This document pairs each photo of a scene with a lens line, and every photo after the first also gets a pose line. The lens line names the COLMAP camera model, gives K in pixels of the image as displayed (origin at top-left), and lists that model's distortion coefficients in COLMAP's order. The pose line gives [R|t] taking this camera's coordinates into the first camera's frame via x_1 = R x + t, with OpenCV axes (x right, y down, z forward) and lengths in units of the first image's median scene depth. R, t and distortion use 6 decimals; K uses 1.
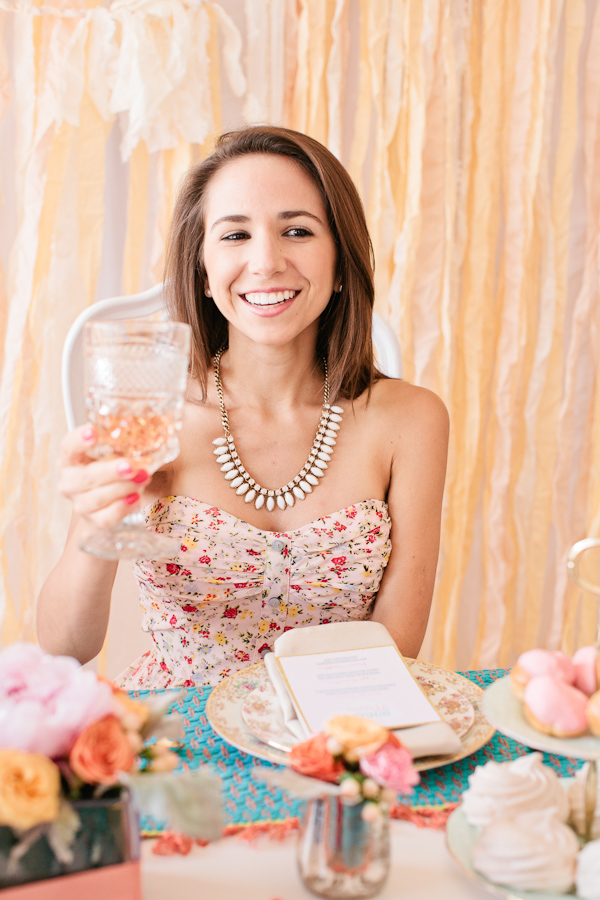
lens RADIAL K [[1340.4, 0, 300.0], [0, 1340.4, 450.0], [0, 0, 1]] dist [-0.174907, 0.004620]
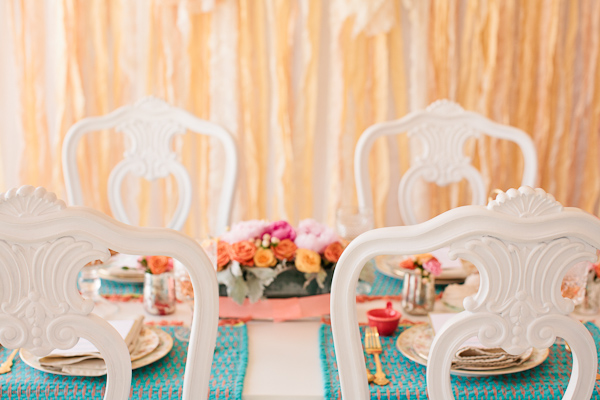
lens RADIAL K [[893.6, 0, 300.0], [0, 893.6, 200.0], [0, 0, 1]] dist [-0.174907, 0.004620]
pose [[0.980316, 0.021009, -0.196313, 0.161094], [-0.022190, 0.999746, -0.003818, 0.106804], [0.196183, 0.008099, 0.980534, -0.961362]]
